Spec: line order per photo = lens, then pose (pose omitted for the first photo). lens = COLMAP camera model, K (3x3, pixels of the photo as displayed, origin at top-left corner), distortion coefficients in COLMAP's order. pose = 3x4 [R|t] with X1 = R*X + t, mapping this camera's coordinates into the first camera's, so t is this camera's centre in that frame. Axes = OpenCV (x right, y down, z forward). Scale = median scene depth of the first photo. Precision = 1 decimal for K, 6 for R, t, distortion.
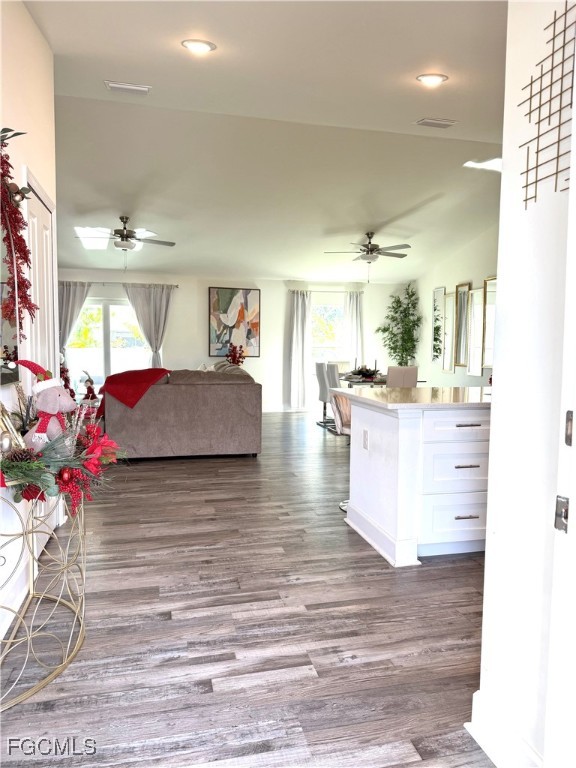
lens RADIAL K [[535.6, 0, 293.5], [0, 535.6, 385.3], [0, 0, 1]] dist [0.052978, -0.067674]
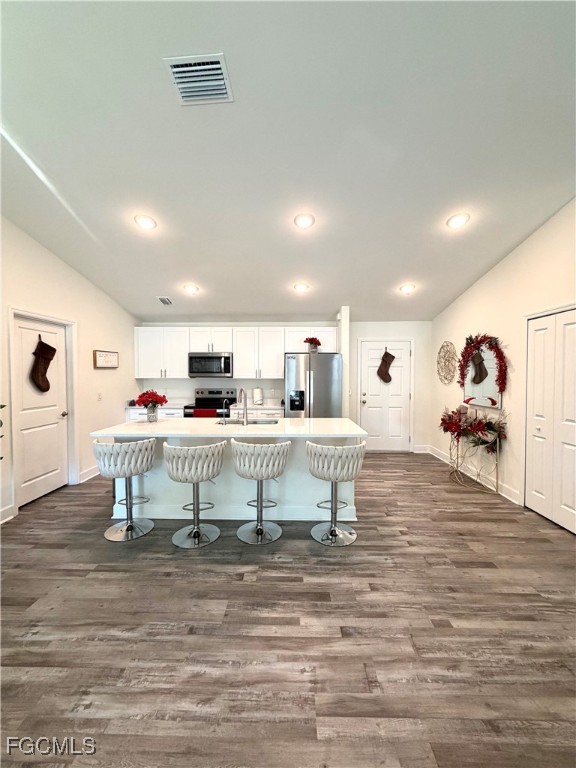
lens RADIAL K [[306.1, 0, 288.2], [0, 306.1, 382.4], [0, 0, 1]] dist [-0.000944, -0.000387]
pose [[-0.964735, -0.017386, 0.262648, 0.044249], [0.008724, 0.995156, 0.097918, -0.131804], [-0.263078, 0.096756, -0.959910, 1.218122]]
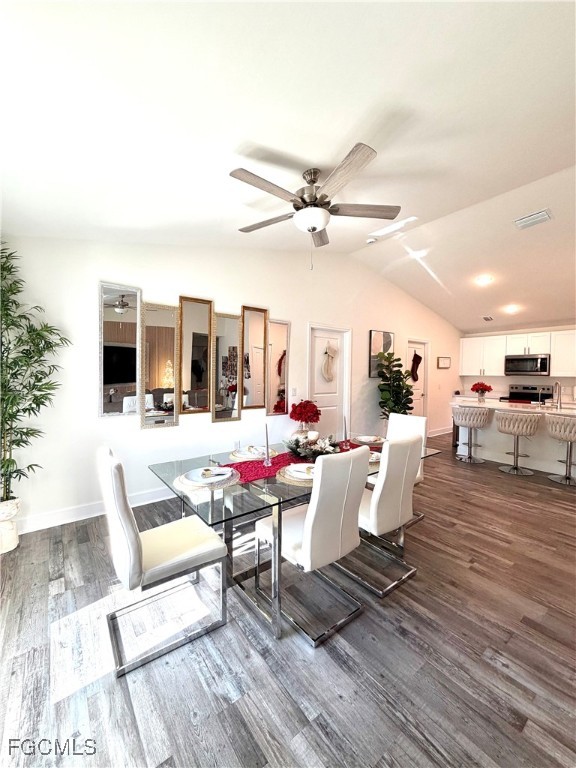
lens RADIAL K [[306.1, 0, 291.3], [0, 306.1, 383.2], [0, 0, 1]] dist [-0.000944, -0.000387]
pose [[-0.408280, -0.041950, 0.911892, -0.168272], [0.051156, 0.996322, 0.068737, -0.151308], [-0.911422, 0.074713, -0.404632, 1.649472]]
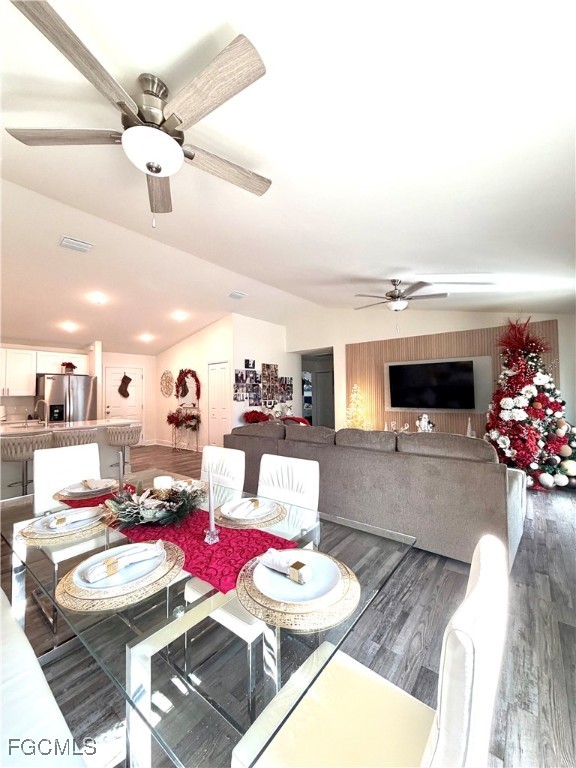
lens RADIAL K [[306.1, 0, 288.9], [0, 306.1, 382.3], [0, 0, 1]] dist [-0.000944, -0.000387]
pose [[-0.788538, -0.019161, -0.614688, 0.273768], [-0.035342, 0.999275, 0.014187, -0.145890], [0.613970, 0.032911, -0.788643, 1.735492]]
